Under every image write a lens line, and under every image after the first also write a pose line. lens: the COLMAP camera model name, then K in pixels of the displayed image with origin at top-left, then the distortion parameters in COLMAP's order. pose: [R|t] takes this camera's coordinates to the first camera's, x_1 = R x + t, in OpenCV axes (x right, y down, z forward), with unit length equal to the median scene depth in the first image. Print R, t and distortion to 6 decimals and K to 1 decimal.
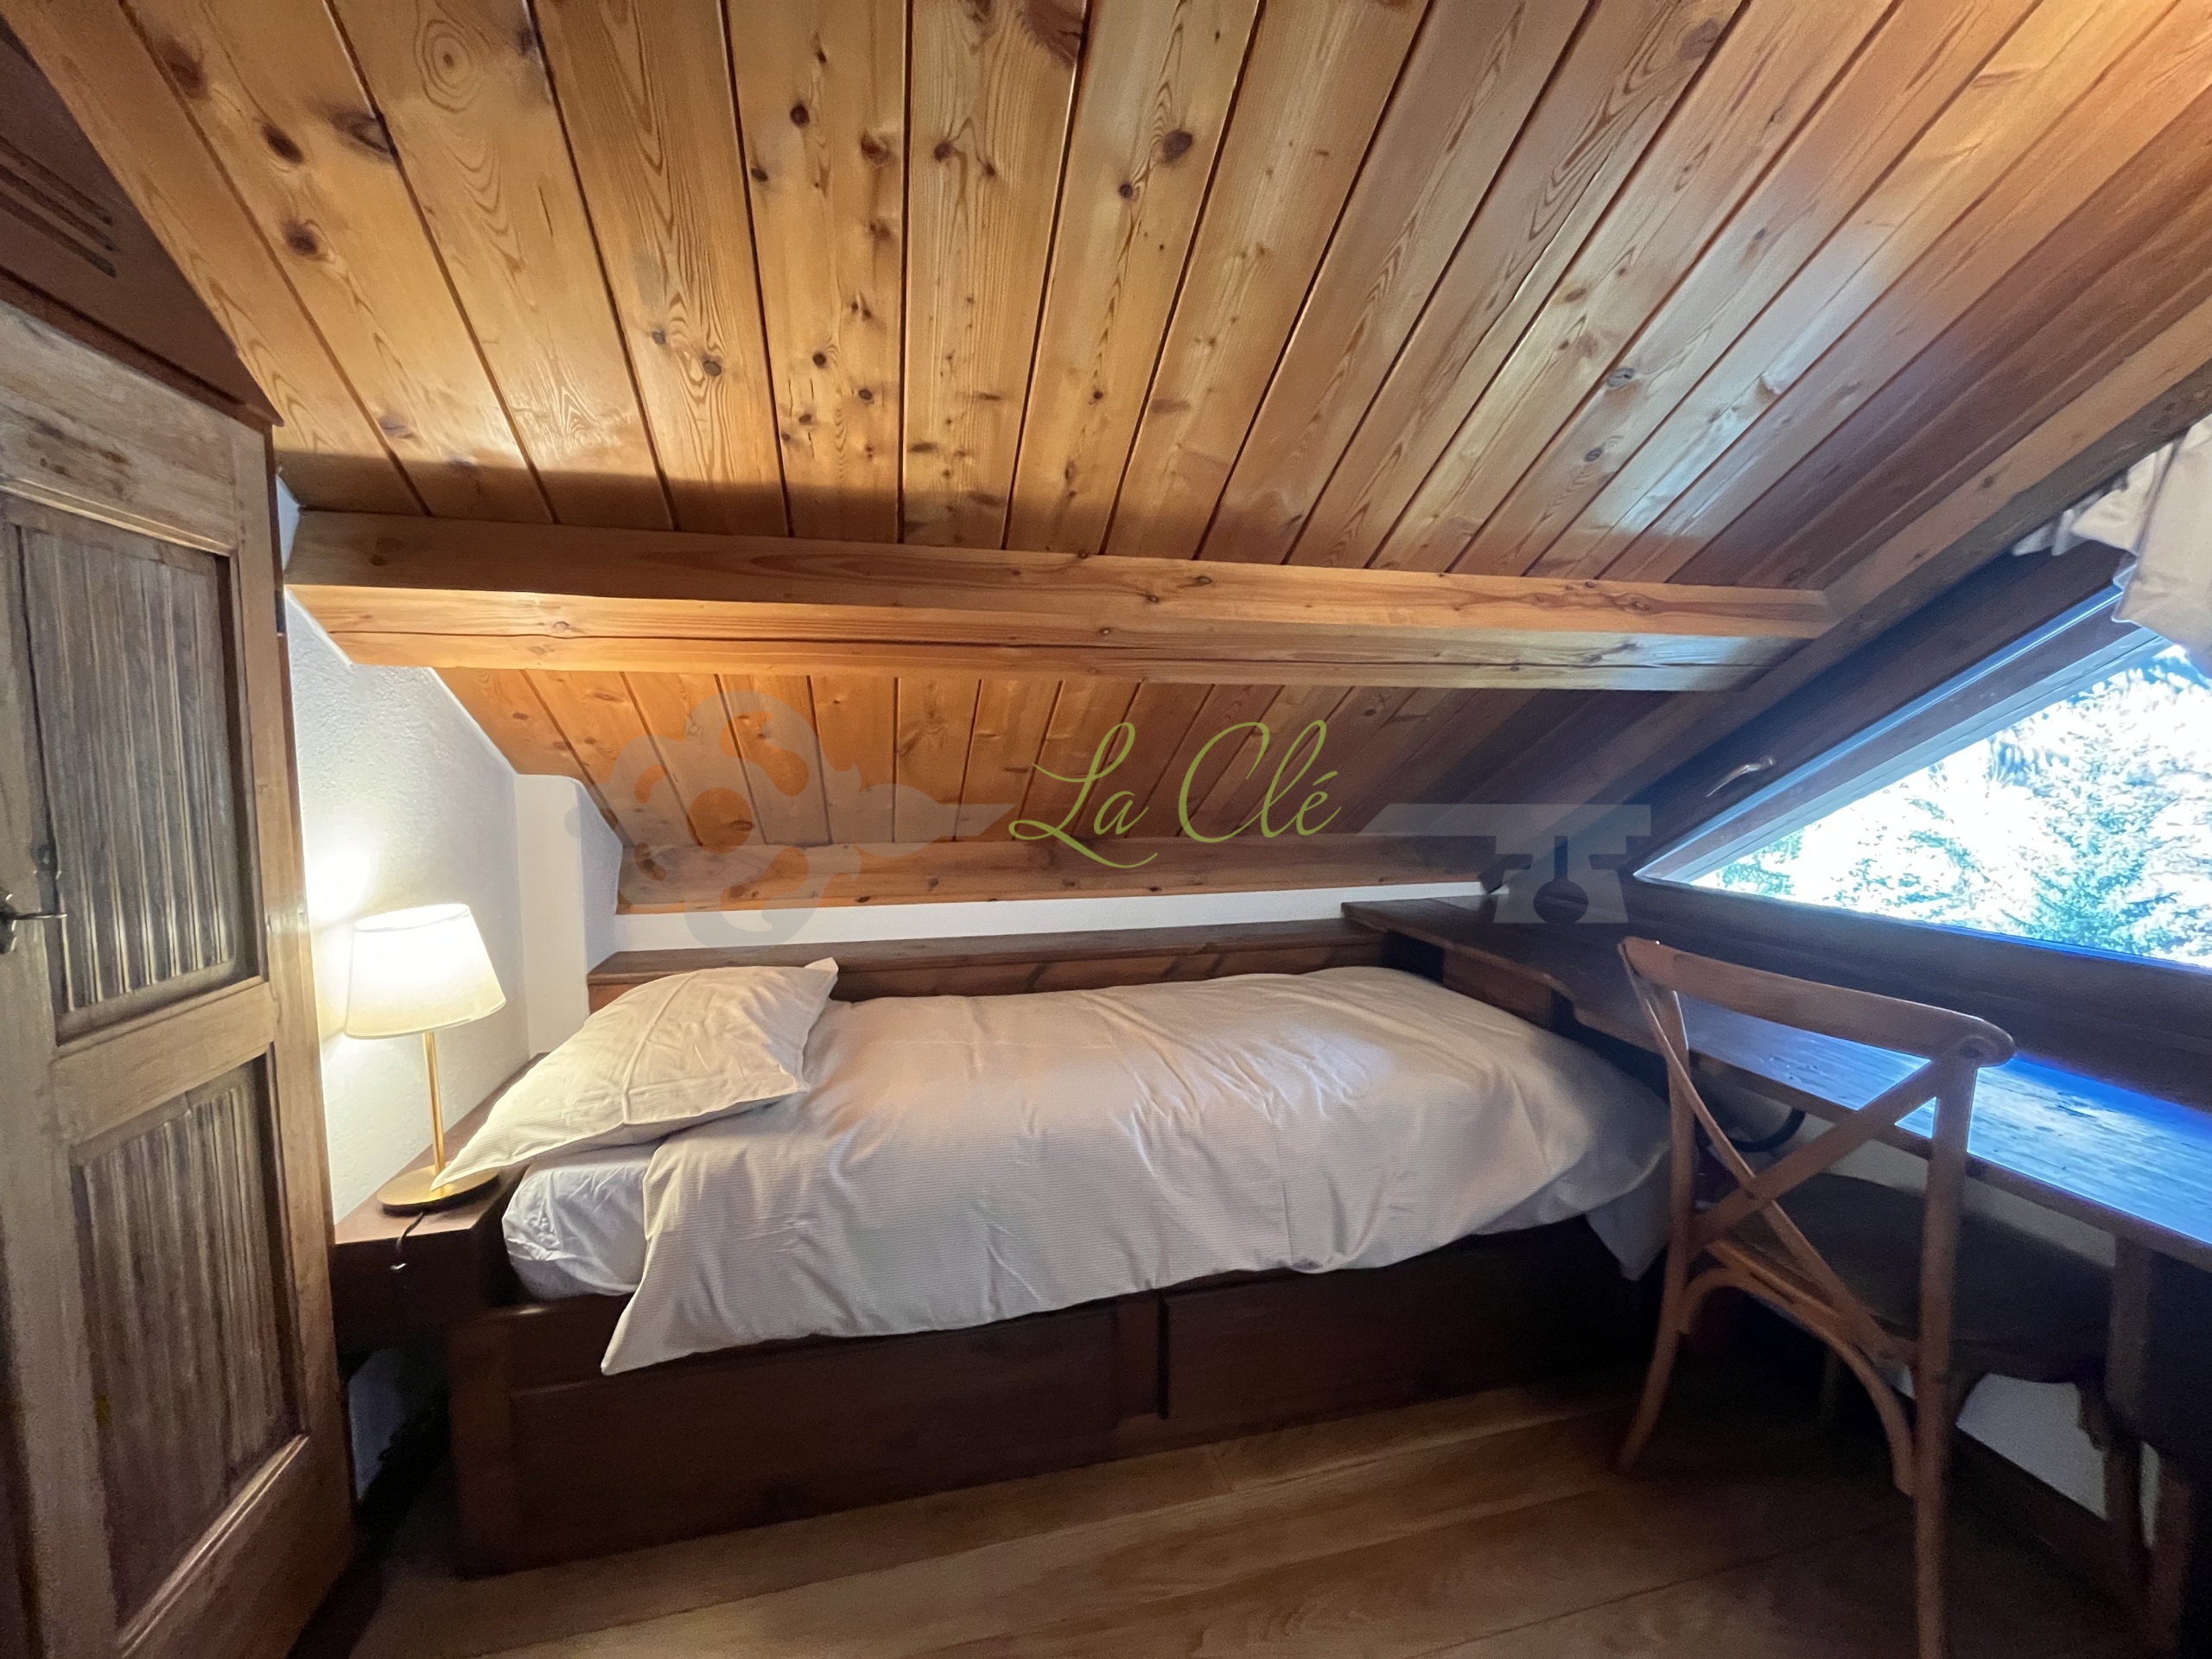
lens RADIAL K [[894.3, 0, 1110.7], [0, 894.3, 825.0], [0, 0, 1]] dist [-0.000419, -0.000255]
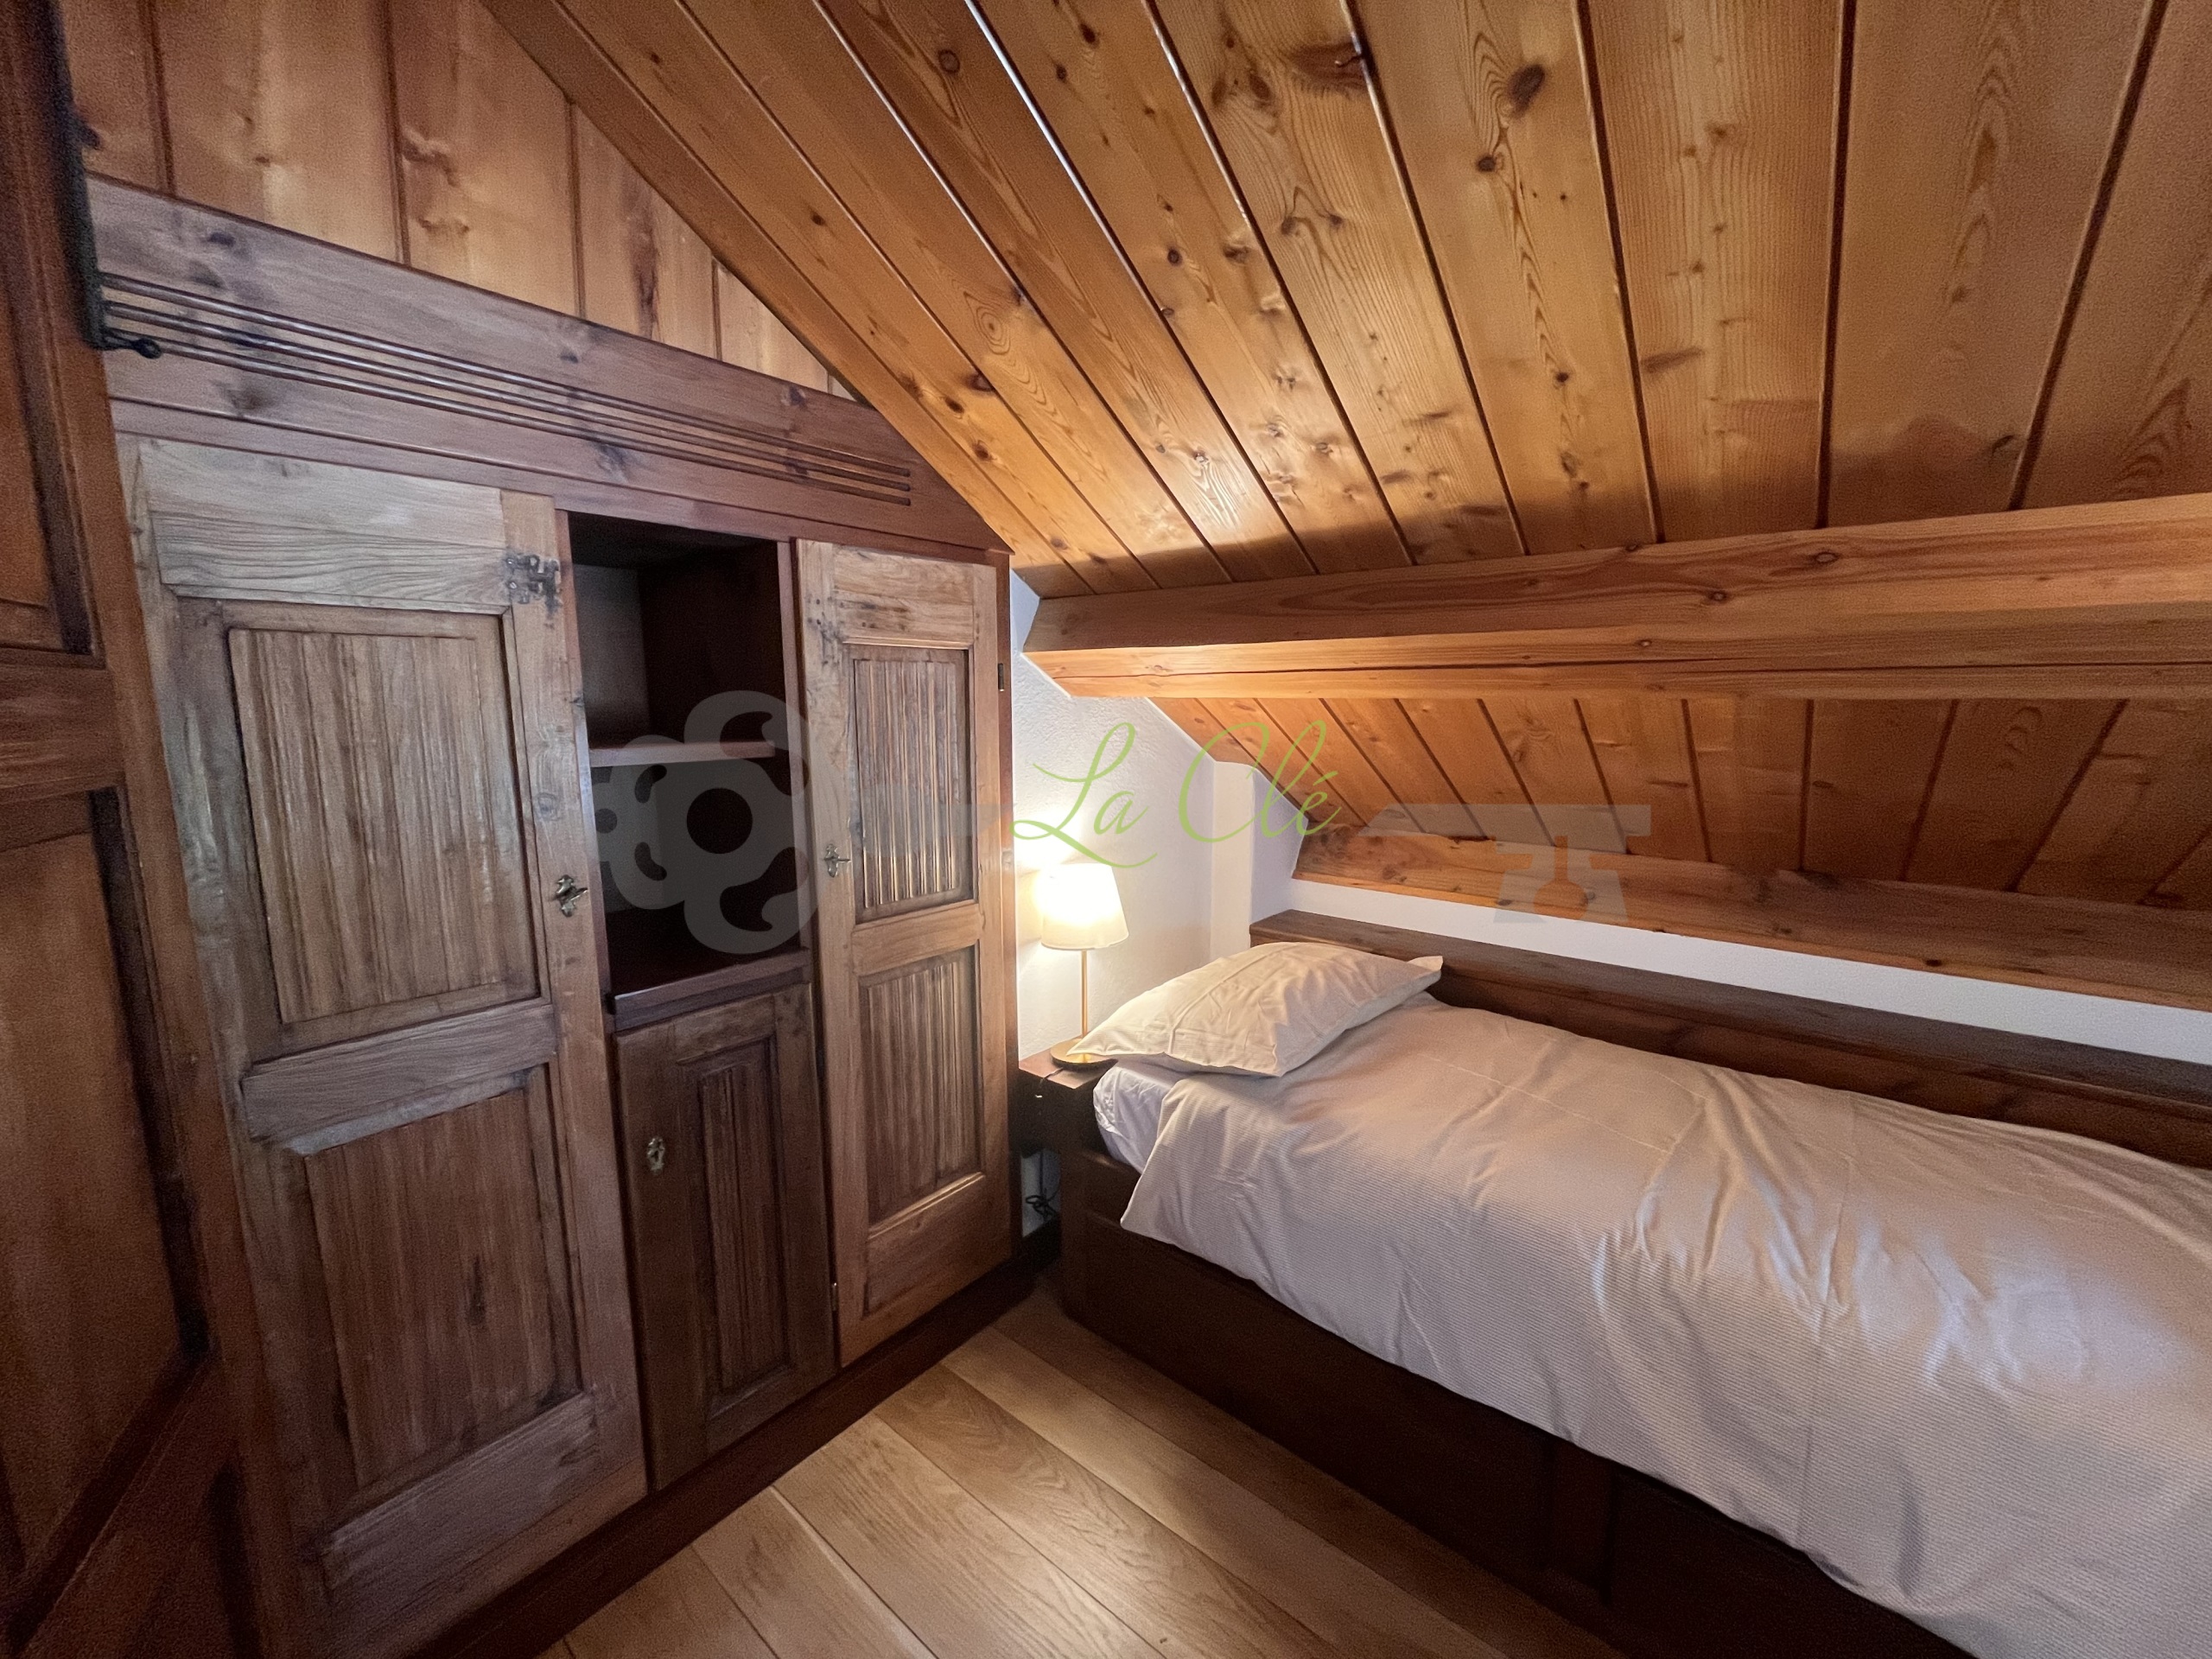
lens RADIAL K [[894.3, 0, 1103.3], [0, 894.3, 827.3], [0, 0, 1]] dist [-0.000419, -0.000255]
pose [[0.591312, 0.116679, -0.797958, 0.419590], [-0.063742, 0.993144, 0.097985, -0.118257], [0.803920, -0.007076, 0.594695, 0.163374]]
